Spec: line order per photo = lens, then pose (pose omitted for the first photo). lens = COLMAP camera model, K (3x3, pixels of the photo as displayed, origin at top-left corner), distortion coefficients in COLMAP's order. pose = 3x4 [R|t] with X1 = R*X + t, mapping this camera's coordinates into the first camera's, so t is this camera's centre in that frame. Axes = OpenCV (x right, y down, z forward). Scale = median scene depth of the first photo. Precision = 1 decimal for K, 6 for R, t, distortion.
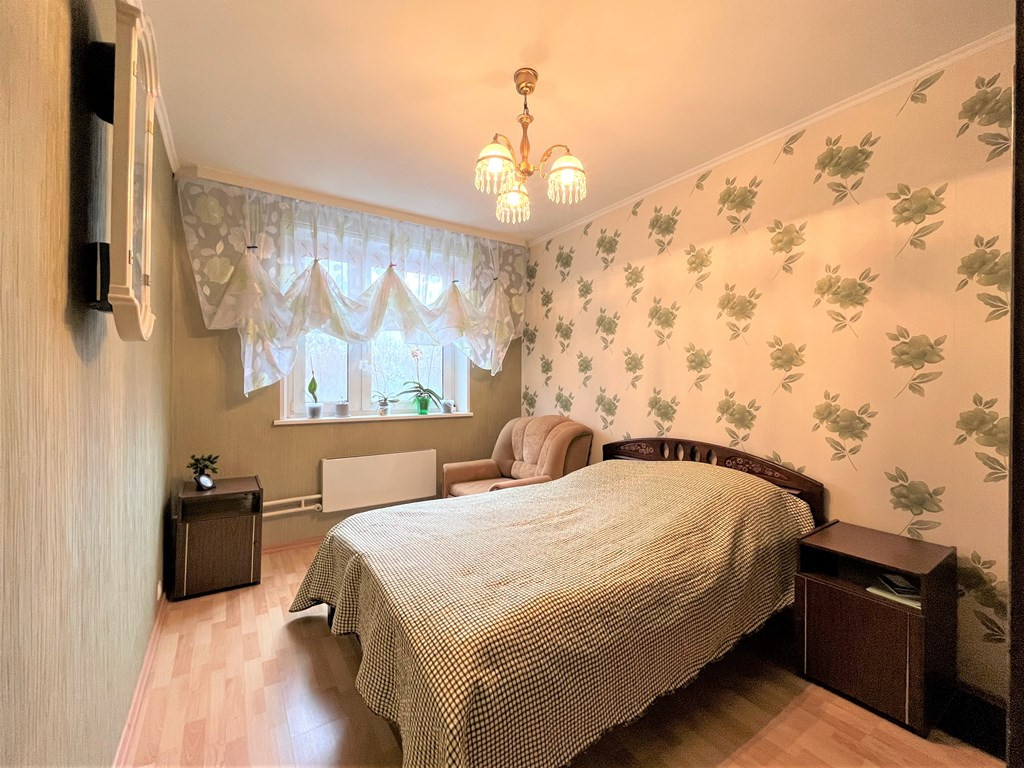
lens RADIAL K [[416.9, 0, 520.4], [0, 416.9, 382.2], [0, 0, 1]] dist [-0.002865, -0.000443]
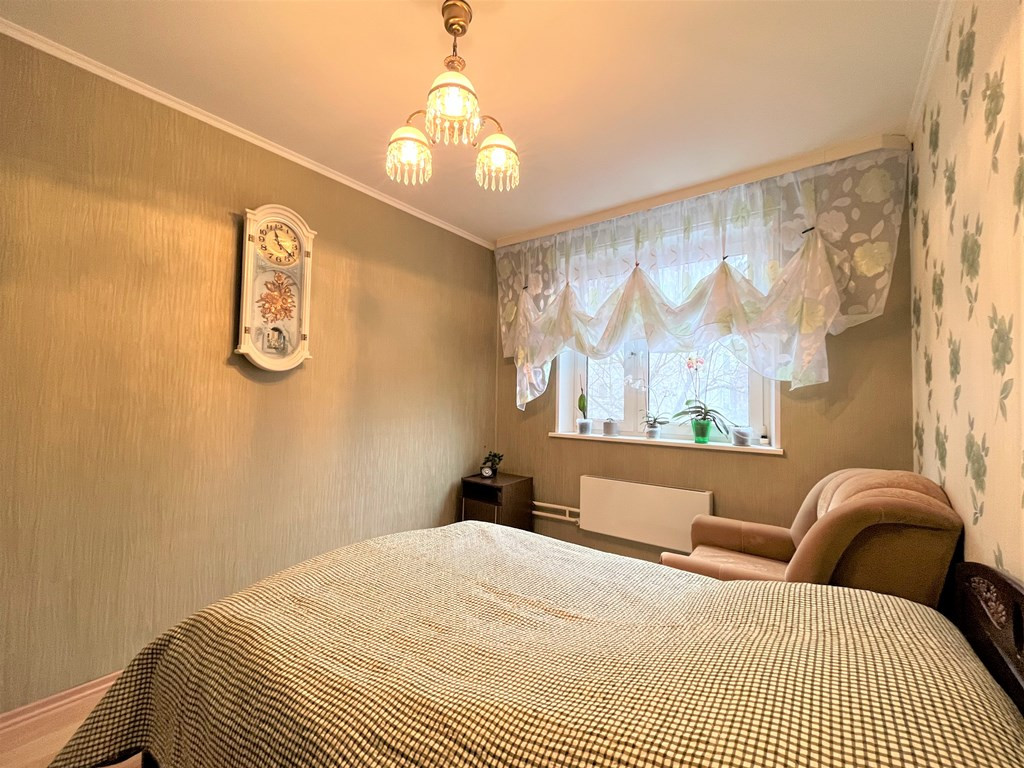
lens RADIAL K [[427.9, 0, 512.0], [0, 427.9, 384.0], [0, 0, 1]] dist [-0.002279, -0.000854]
pose [[0.327955, -0.029356, -0.944237, 0.467985], [-0.018488, 0.999126, -0.037484, 0.005948], [0.944512, 0.029750, 0.327125, 0.500227]]
